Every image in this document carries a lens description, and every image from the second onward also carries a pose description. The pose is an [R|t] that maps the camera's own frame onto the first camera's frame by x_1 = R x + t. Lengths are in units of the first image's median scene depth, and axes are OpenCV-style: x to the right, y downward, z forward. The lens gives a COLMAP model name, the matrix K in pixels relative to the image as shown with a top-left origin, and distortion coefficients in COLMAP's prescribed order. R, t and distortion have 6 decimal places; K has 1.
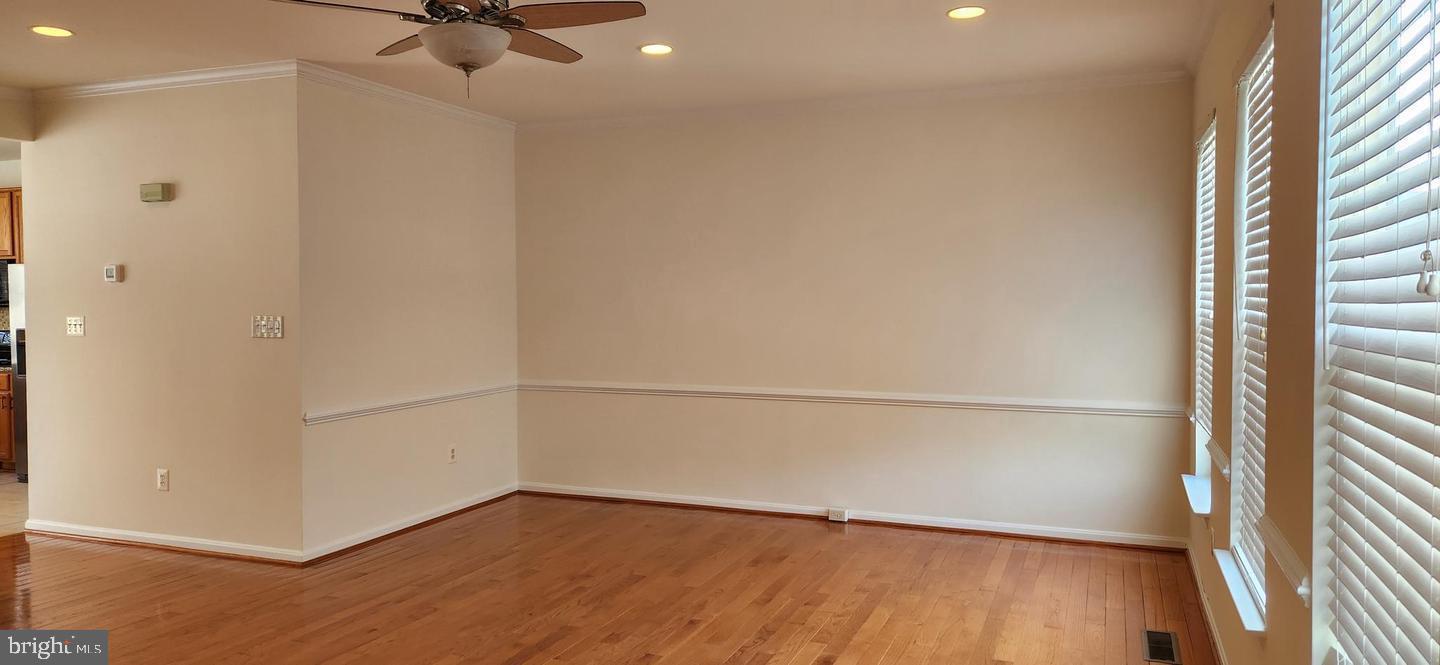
lens RADIAL K [[955.0, 0, 719.3], [0, 955.0, 327.0], [0, 0, 1]] dist [0.092366, -0.075558]
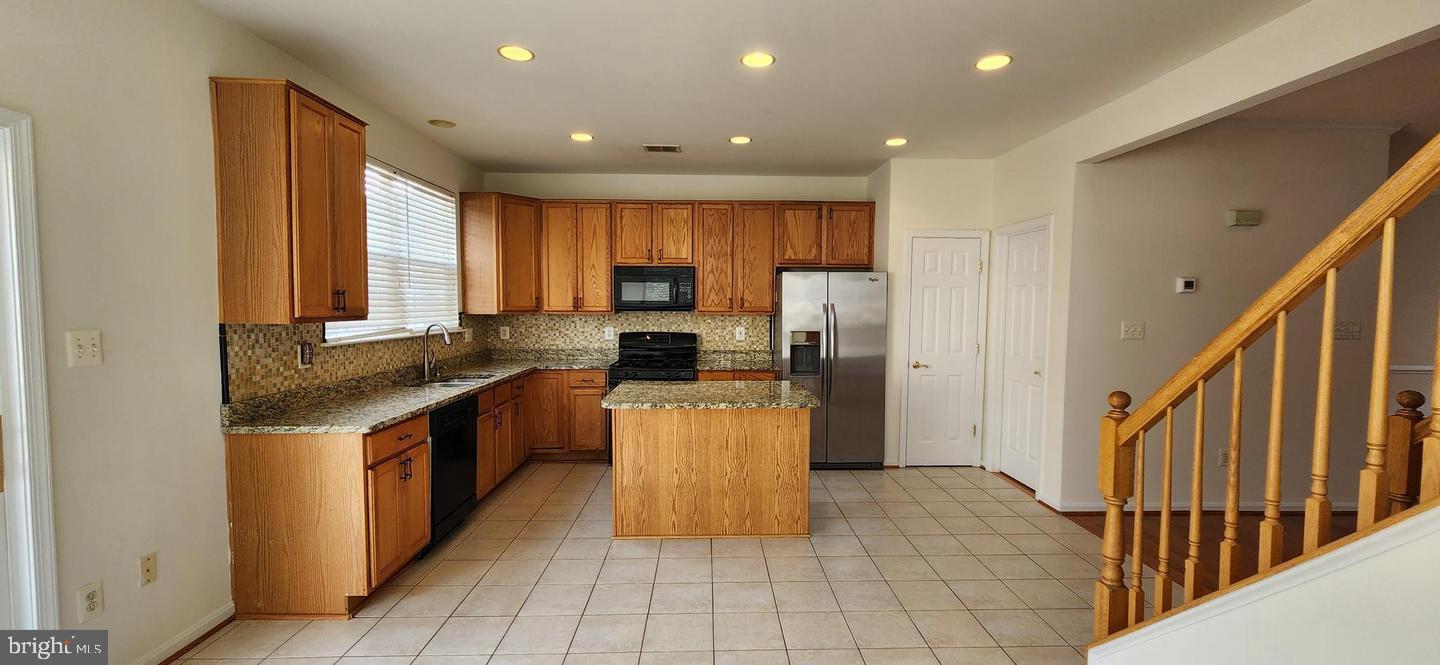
lens RADIAL K [[584.1, 0, 725.3], [0, 584.1, 336.5], [0, 0, 1]] dist [0.001464, -0.000022]
pose [[0.912490, -0.014336, 0.408847, -1.649284], [0.003117, 0.999600, 0.028094, -0.016375], [-0.409087, -0.024361, 0.912170, 0.677260]]
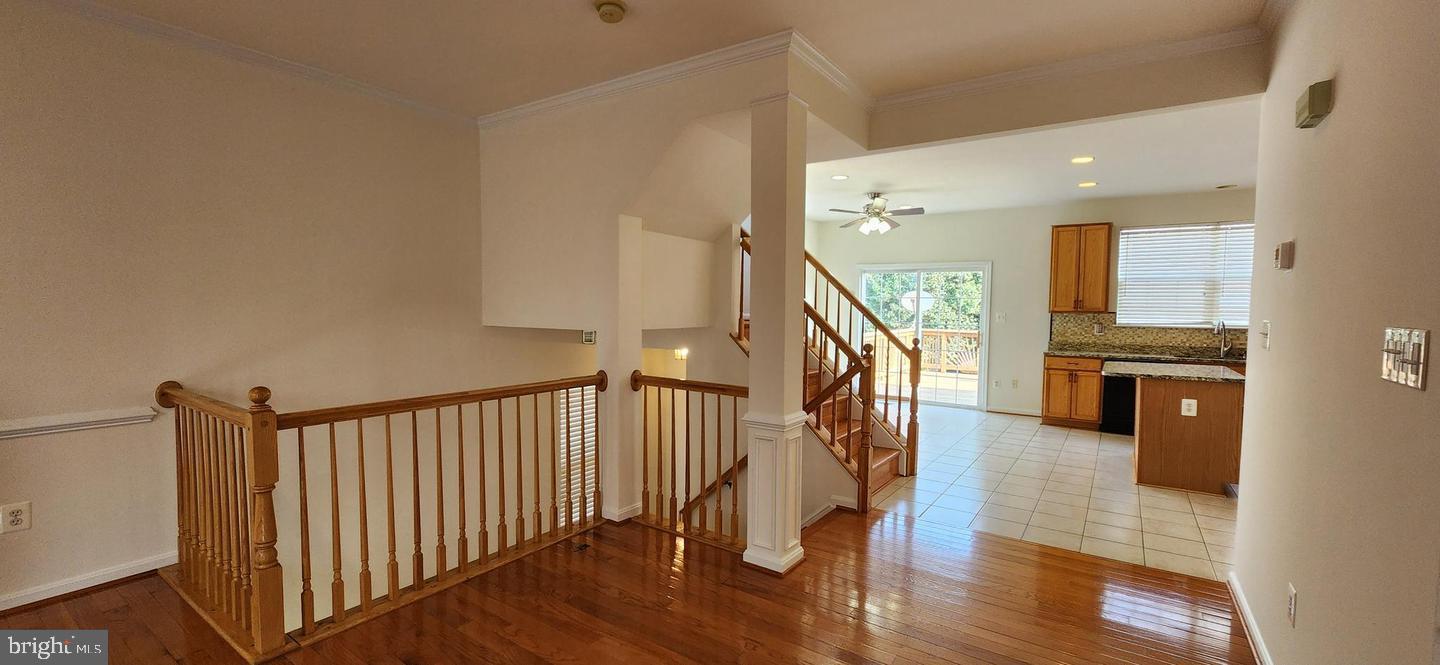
lens RADIAL K [[584.1, 0, 725.3], [0, 584.1, 336.5], [0, 0, 1]] dist [0.001464, -0.000022]
pose [[-0.210865, 0.051532, -0.976156, -0.190239], [-0.036458, 0.997500, 0.060534, -0.014516], [0.976835, 0.048353, -0.208459, 0.842982]]
